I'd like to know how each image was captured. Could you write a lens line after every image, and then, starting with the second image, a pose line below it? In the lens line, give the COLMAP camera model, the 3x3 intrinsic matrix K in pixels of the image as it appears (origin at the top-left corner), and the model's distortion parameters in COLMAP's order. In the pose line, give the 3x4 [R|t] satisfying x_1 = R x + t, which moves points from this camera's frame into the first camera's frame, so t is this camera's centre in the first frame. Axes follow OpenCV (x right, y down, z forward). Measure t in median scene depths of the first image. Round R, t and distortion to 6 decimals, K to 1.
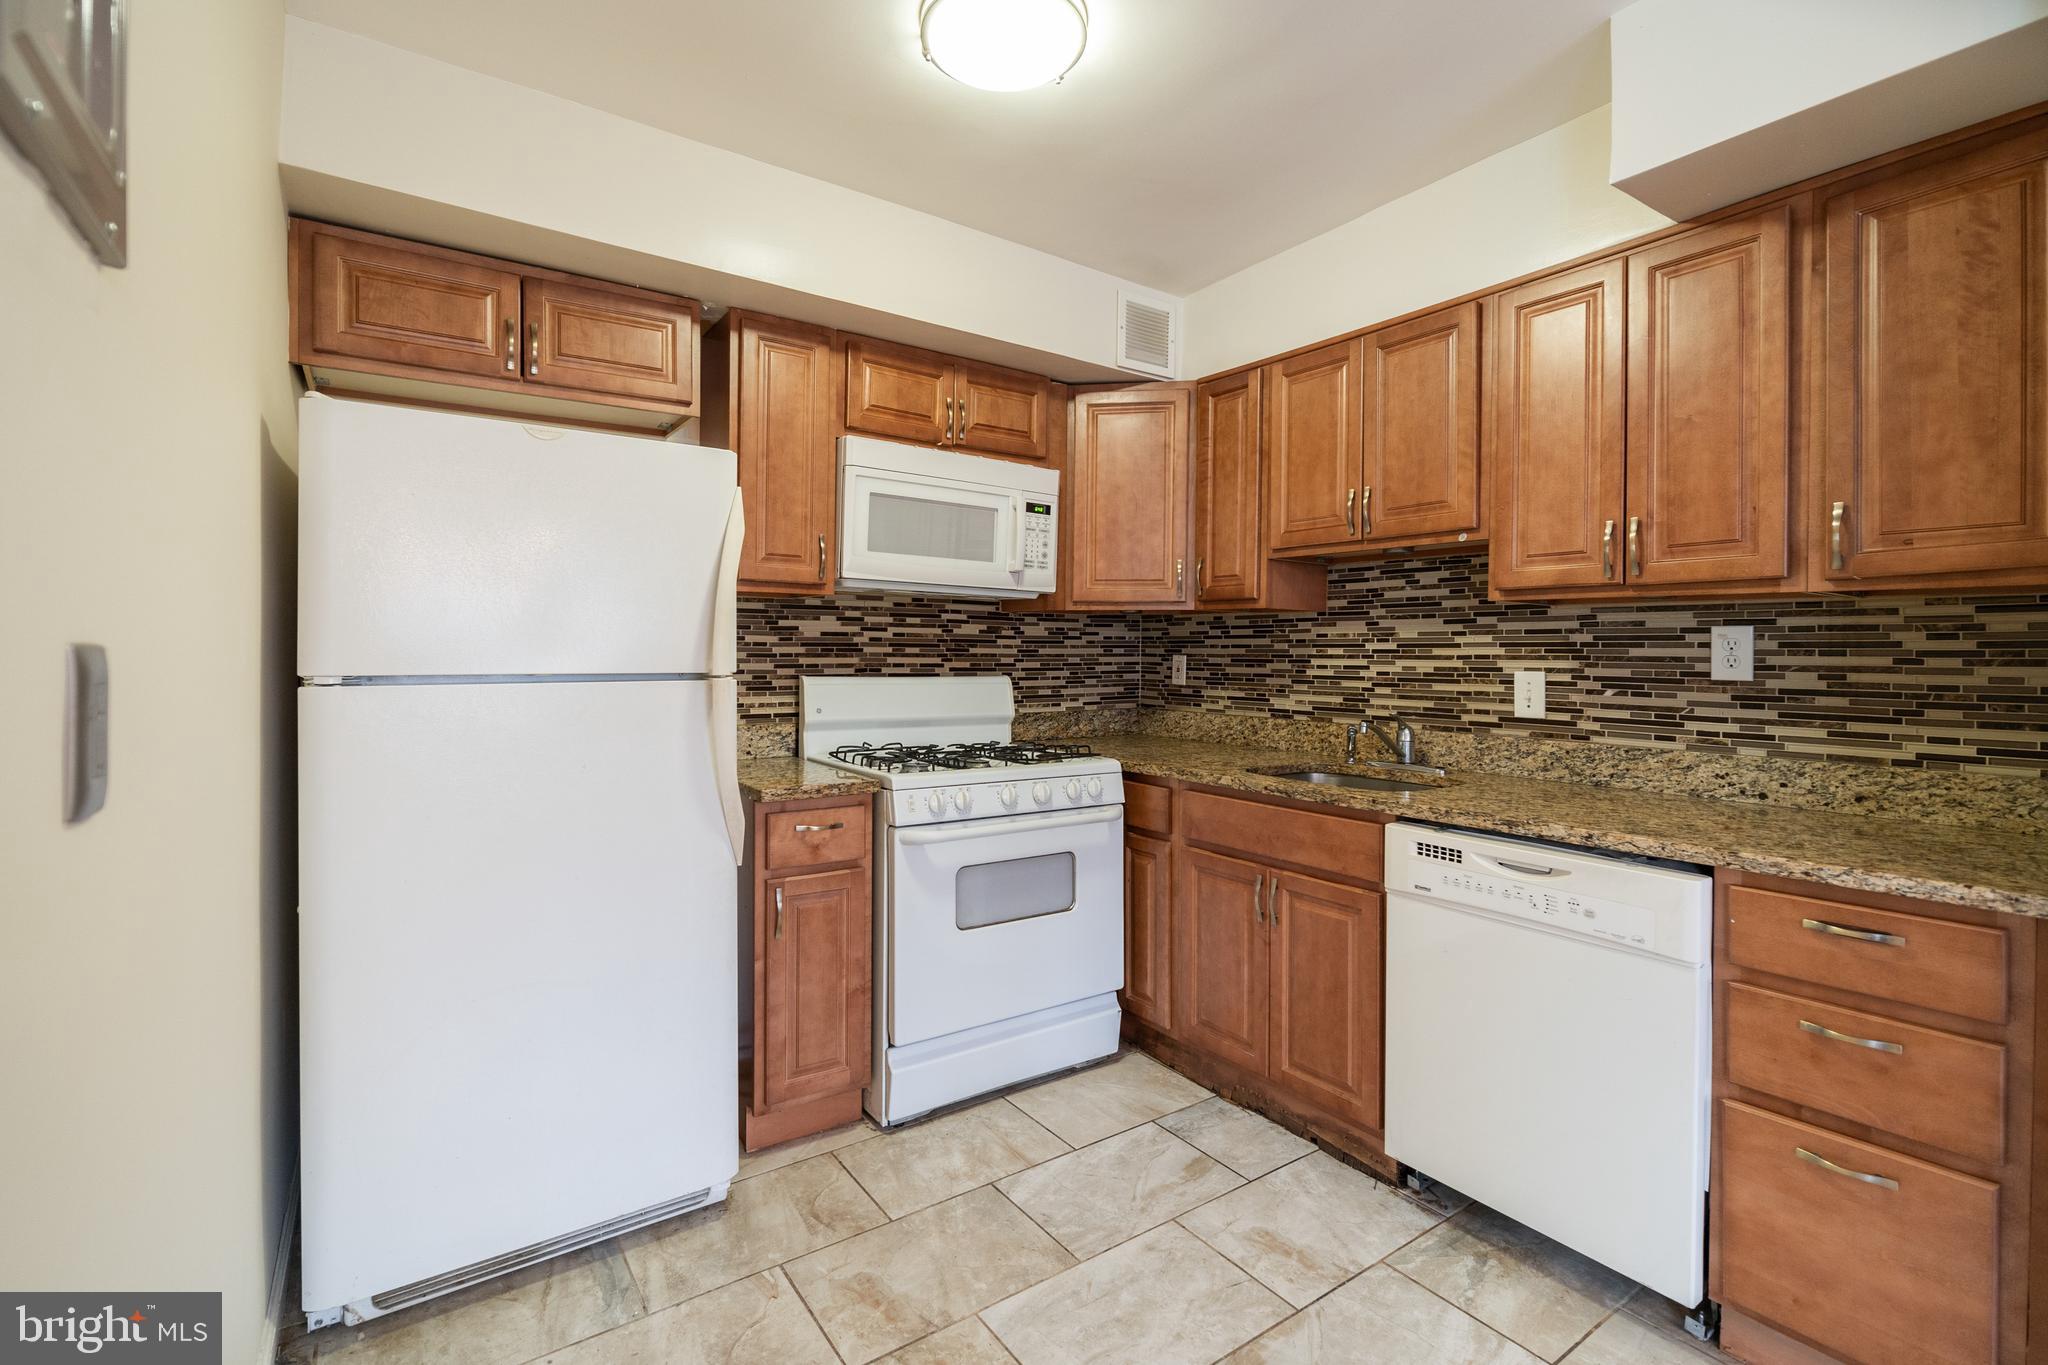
lens RADIAL K [[909.8, 0, 1013.9], [0, 909.8, 655.7], [0, 0, 1]] dist [-0.011644, 0.000946]
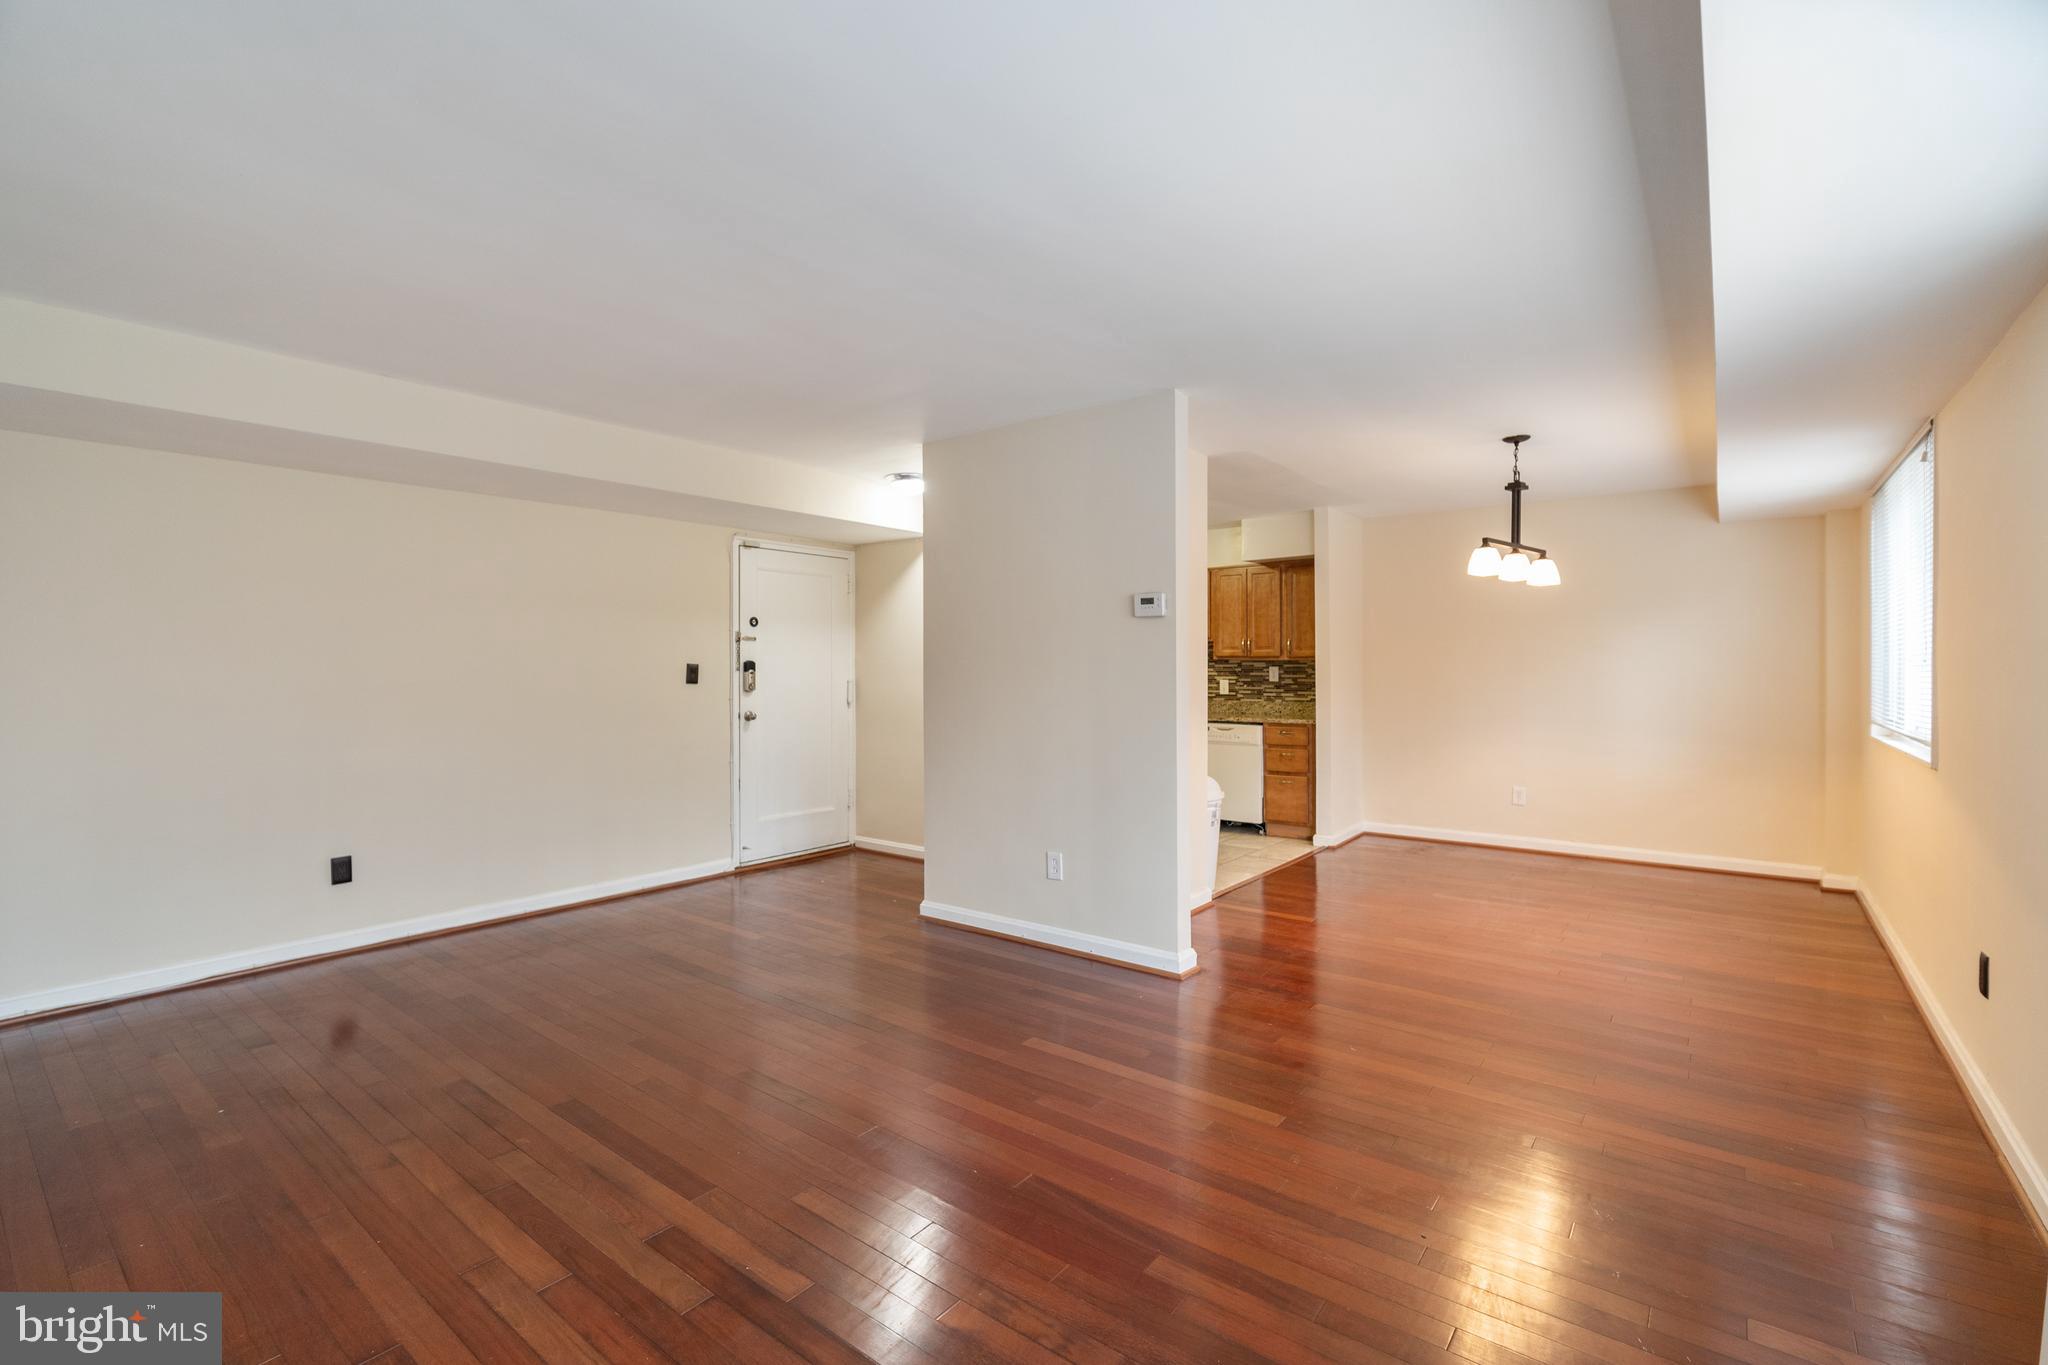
lens RADIAL K [[909.8, 0, 1016.7], [0, 909.8, 665.3], [0, 0, 1]] dist [-0.011644, 0.000946]
pose [[0.954642, -0.008527, 0.297634, -1.140184], [0.011119, 0.999914, -0.007019, -0.021340], [-0.297549, 0.010010, 0.954654, -1.942036]]
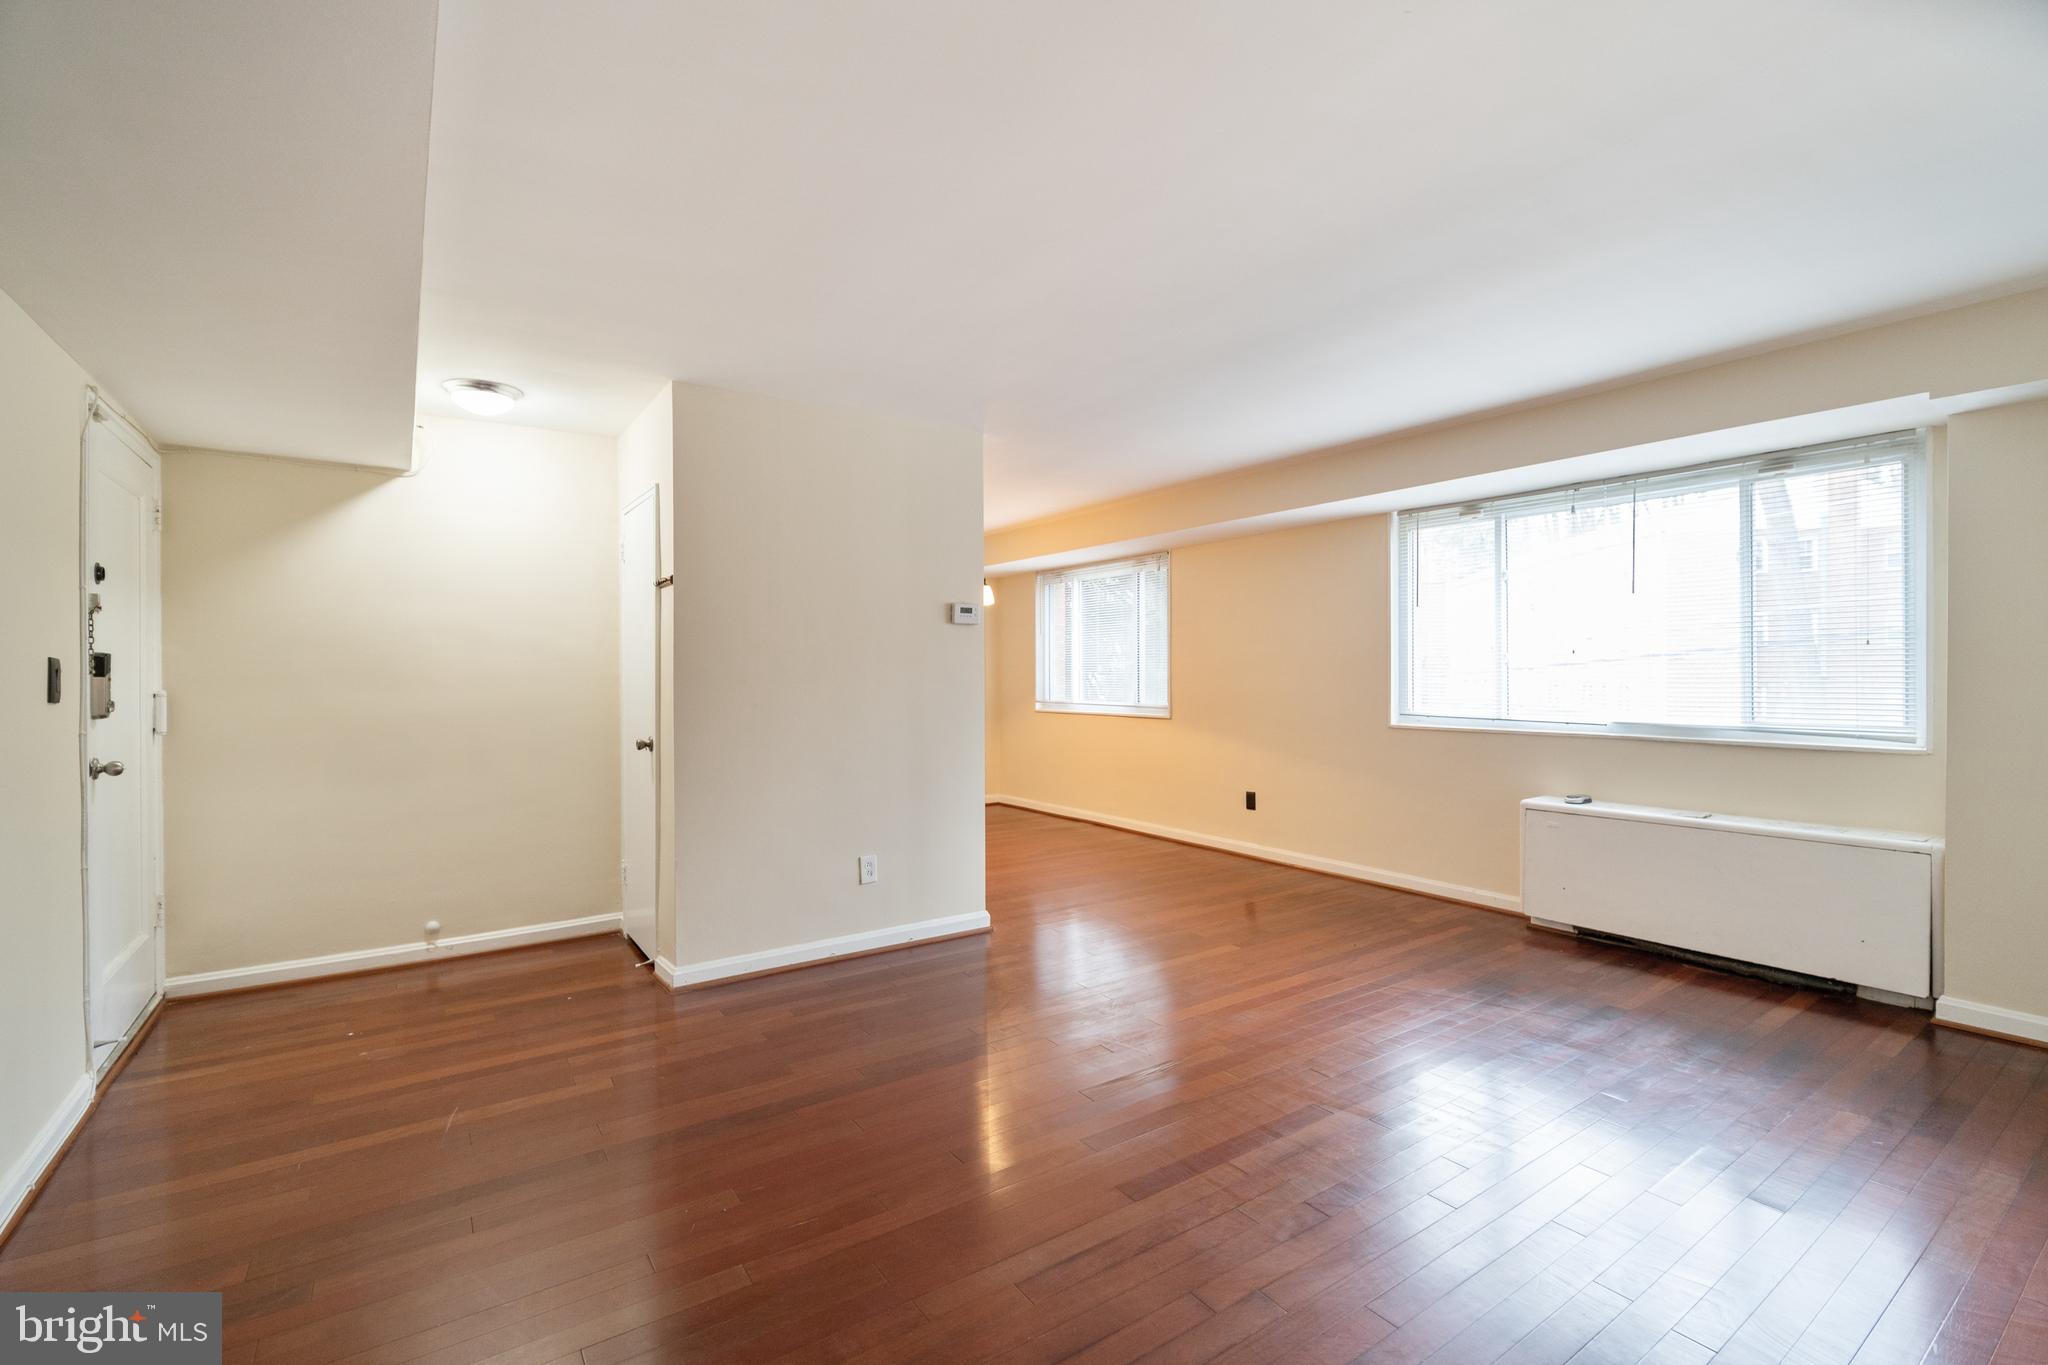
lens RADIAL K [[909.8, 0, 1024.6], [0, 909.8, 670.6], [0, 0, 1]] dist [-0.011644, 0.000946]
pose [[-0.009721, -0.005366, 0.999938, -2.296199], [0.009857, 0.999937, 0.005461, -0.031090], [-0.999904, 0.009909, -0.009668, -0.551911]]
